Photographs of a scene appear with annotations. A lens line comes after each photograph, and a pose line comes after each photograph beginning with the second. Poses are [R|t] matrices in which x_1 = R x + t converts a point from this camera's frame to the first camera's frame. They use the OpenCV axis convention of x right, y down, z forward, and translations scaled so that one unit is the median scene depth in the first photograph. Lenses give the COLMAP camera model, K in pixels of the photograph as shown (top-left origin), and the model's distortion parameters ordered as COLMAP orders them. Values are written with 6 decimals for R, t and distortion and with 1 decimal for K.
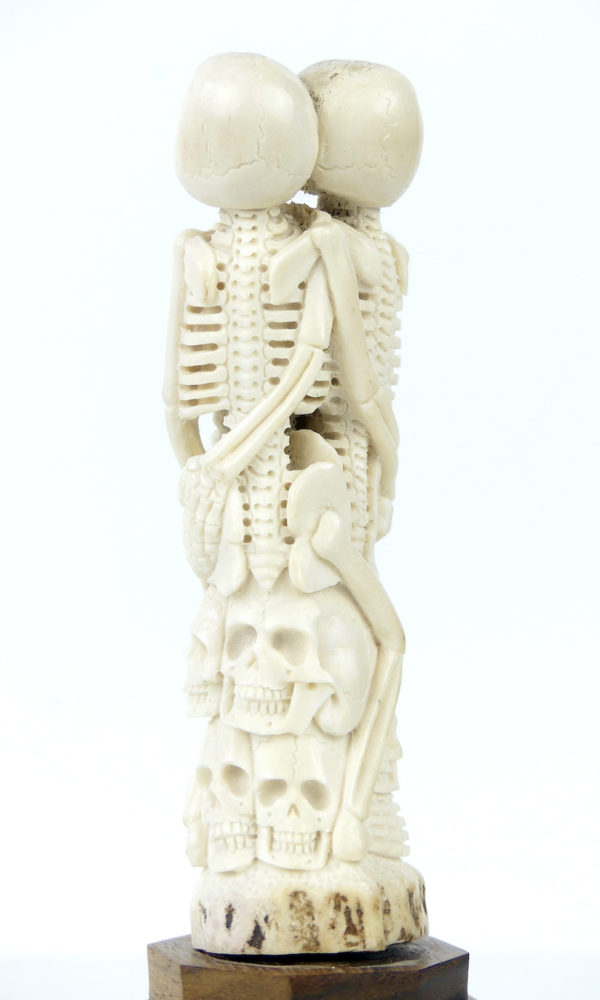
lens RADIAL K [[1972.0, 0, 408.6], [0, 1972.0, 501.0], [0, 0, 1]] dist [-0.037613, -0.145930]
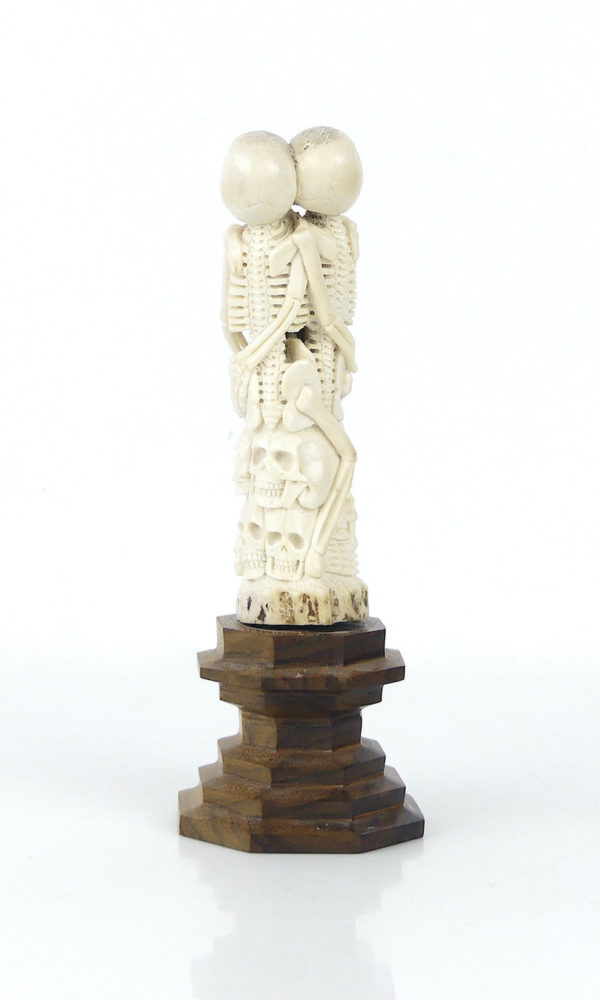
lens RADIAL K [[2030.9, 0, 300.0], [0, 2030.9, 500.0], [0, 0, 1]] dist [-0.034592, 0.108214]
pose [[0.982103, 0.033815, -0.185285, 0.305696], [-0.004622, 0.987782, 0.155776, -0.183868], [0.188289, -0.152132, 0.970259, -0.834316]]
